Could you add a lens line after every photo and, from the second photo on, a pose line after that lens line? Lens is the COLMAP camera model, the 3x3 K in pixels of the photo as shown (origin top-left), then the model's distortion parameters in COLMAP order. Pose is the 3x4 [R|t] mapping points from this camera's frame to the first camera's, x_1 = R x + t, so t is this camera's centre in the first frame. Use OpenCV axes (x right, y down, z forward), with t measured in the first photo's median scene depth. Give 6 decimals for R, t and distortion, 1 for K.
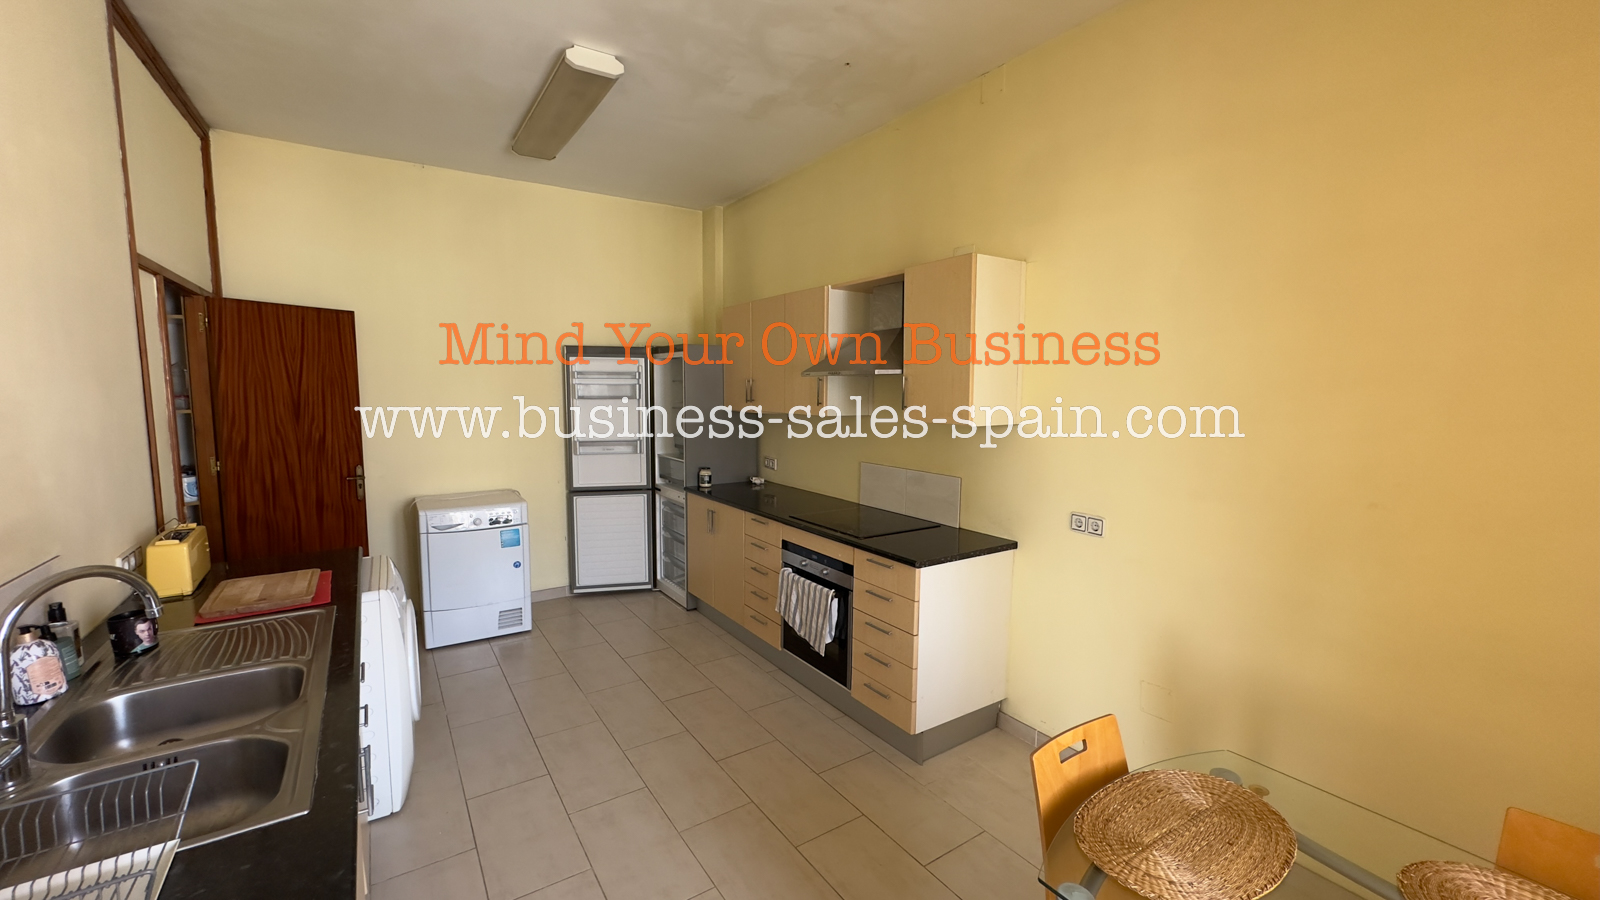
lens RADIAL K [[633.3, 0, 800.0], [0, 633.3, 450.0], [0, 0, 1]] dist [-0.003281, -0.000012]
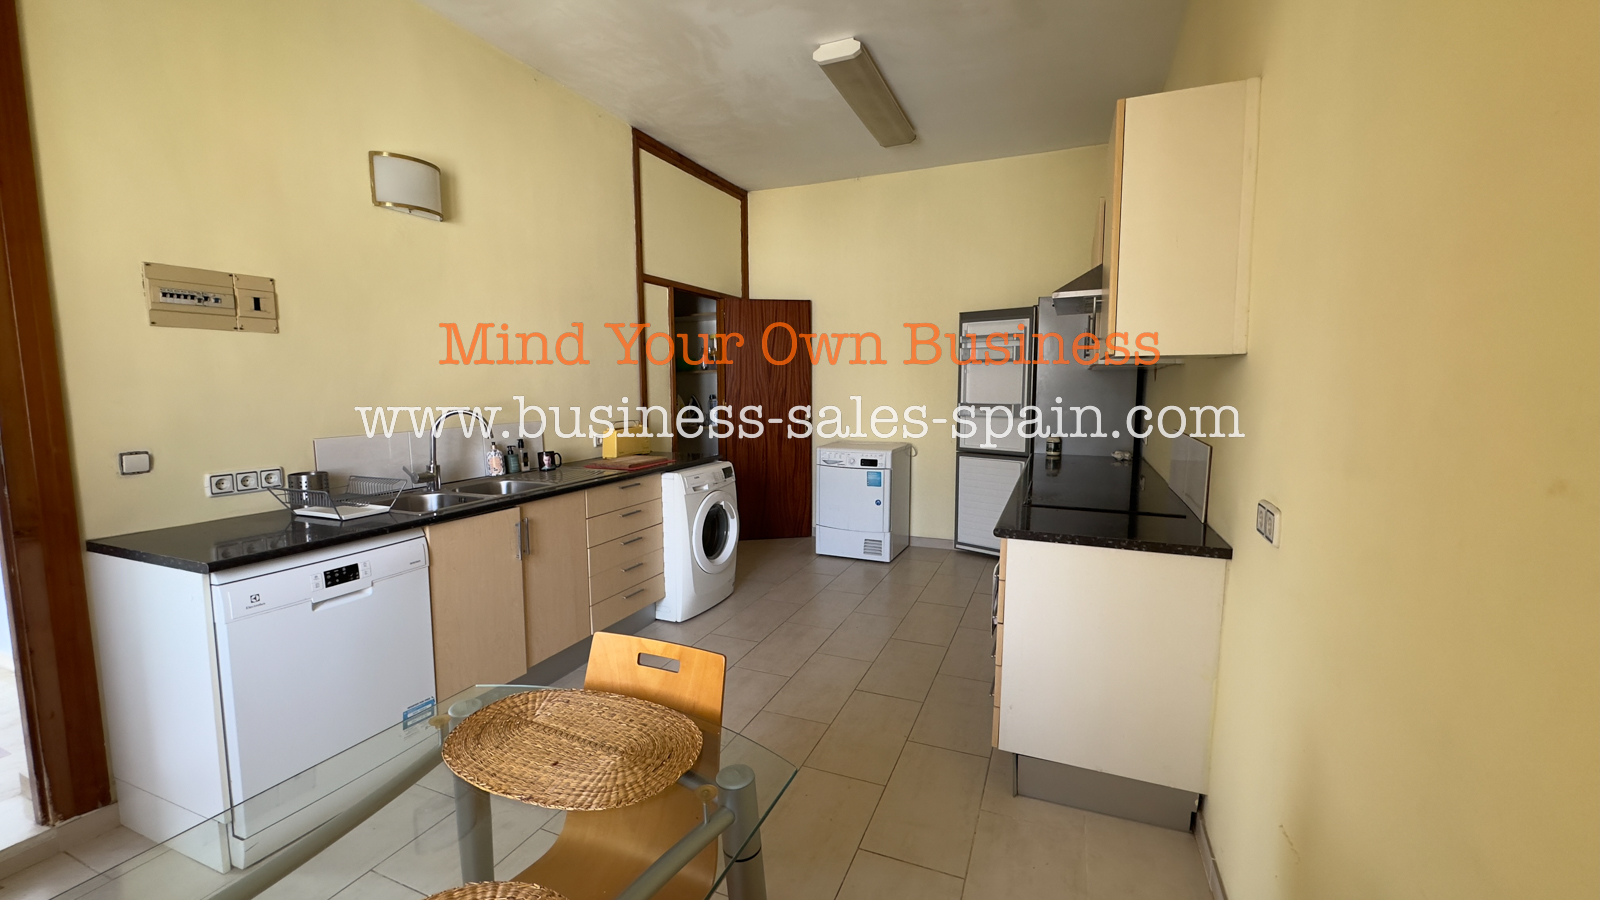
lens RADIAL K [[637.6, 0, 801.2], [0, 637.6, 445.8], [0, 0, 1]] dist [-0.002703, -0.000169]
pose [[0.553273, 0.079427, -0.829204, 0.469107], [-0.079738, 0.995922, 0.042193, 0.041040], [0.829175, 0.042775, 0.557351, 0.234978]]
